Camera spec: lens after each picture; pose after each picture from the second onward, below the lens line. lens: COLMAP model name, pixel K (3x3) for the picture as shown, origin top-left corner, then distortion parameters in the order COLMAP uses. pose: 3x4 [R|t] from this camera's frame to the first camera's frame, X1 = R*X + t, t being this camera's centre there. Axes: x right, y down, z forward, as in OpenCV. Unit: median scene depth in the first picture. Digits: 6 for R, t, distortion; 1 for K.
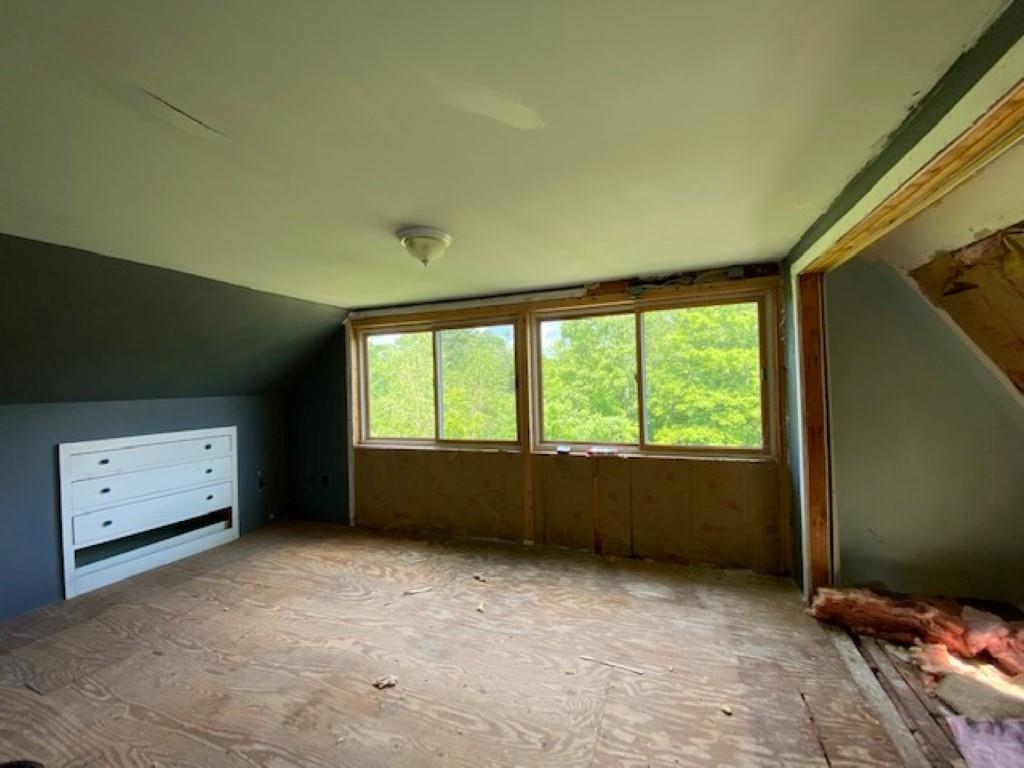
lens RADIAL K [[405.4, 0, 514.5], [0, 405.4, 376.9], [0, 0, 1]] dist [0.072011, -0.036163]
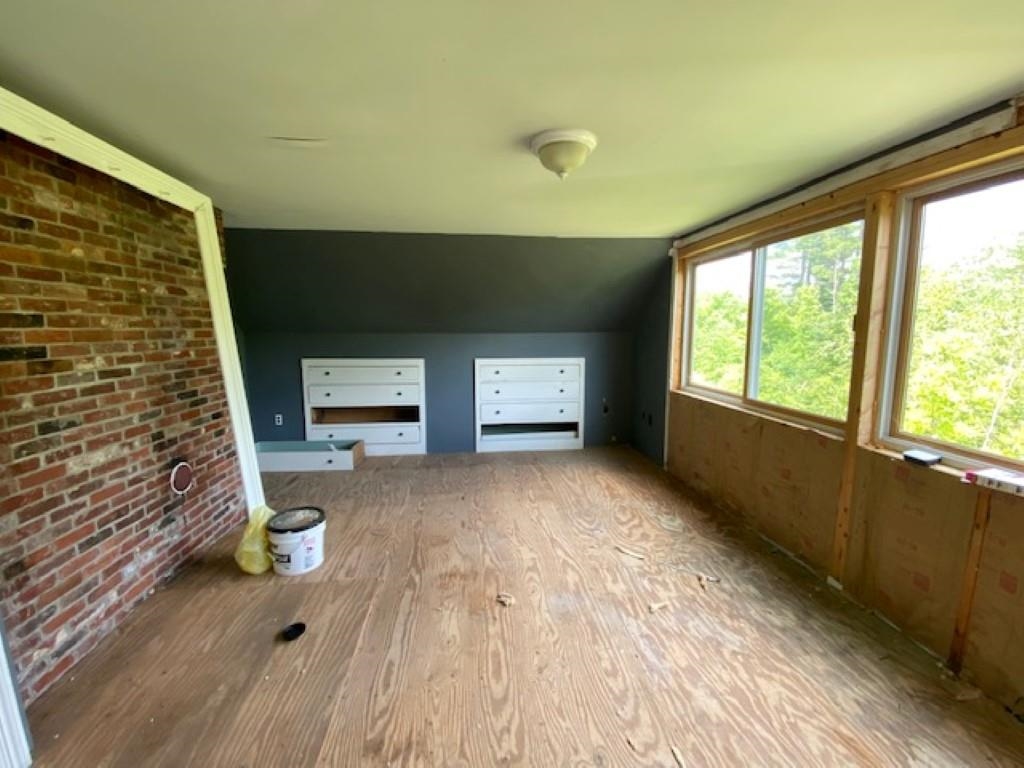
lens RADIAL K [[413.3, 0, 516.0], [0, 413.3, 378.6], [0, 0, 1]] dist [0.027509, -0.021102]
pose [[0.477179, 0.128024, -0.869431, 0.329656], [0.010233, 0.988455, 0.151167, -0.003492], [0.878746, -0.081030, 0.470360, 0.317523]]
